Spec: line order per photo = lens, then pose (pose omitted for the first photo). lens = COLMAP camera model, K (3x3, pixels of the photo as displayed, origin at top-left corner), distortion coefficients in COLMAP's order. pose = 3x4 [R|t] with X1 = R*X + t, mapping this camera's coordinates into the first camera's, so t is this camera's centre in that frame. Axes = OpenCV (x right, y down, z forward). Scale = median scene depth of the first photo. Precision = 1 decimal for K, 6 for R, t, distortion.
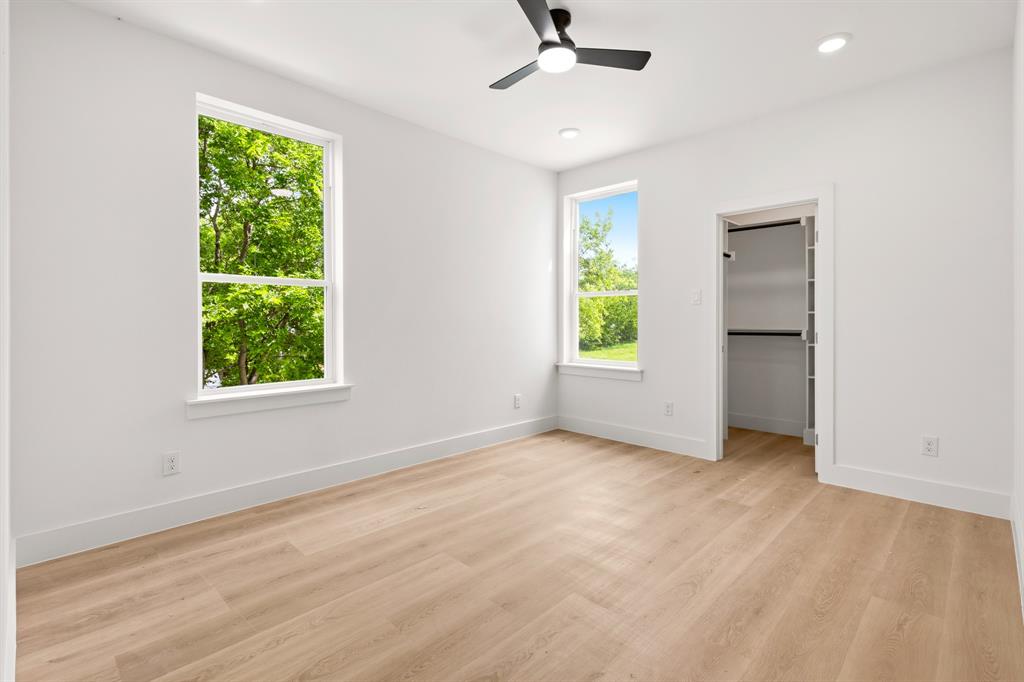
lens RADIAL K [[474.7, 0, 513.1], [0, 474.7, 330.5], [0, 0, 1]] dist [0.000108, -0.000080]
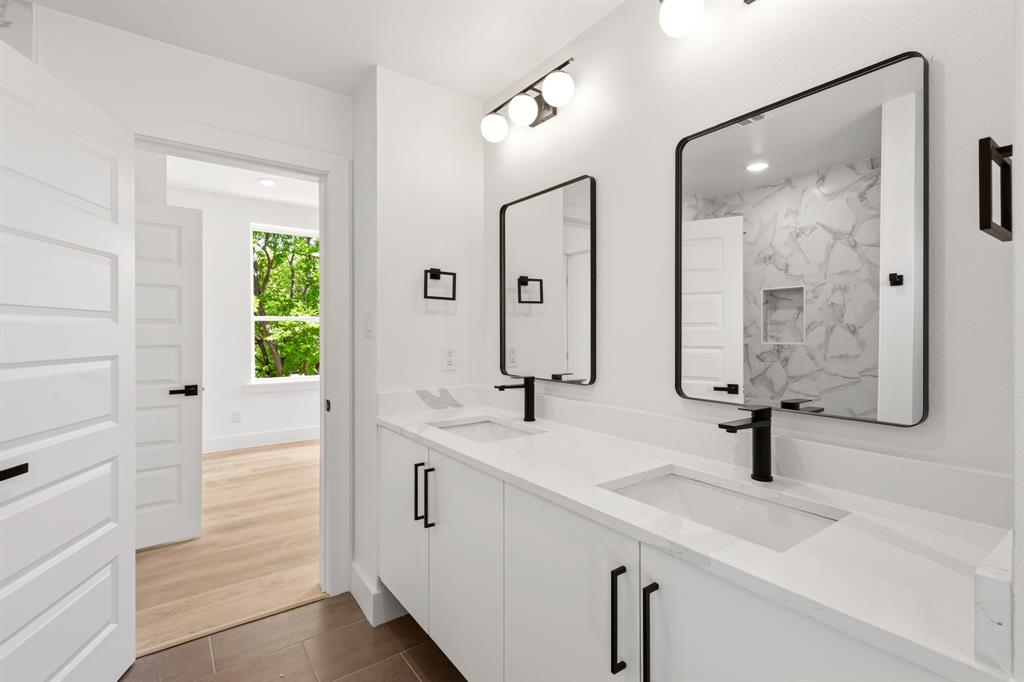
lens RADIAL K [[474.7, 0, 511.6], [0, 474.7, 338.2], [0, 0, 1]] dist [0.000108, -0.000080]
pose [[0.984167, -0.000864, -0.177240, 0.402414], [0.000074, 0.999990, -0.004464, -0.015602], [0.177242, 0.004380, 0.984157, -0.397417]]
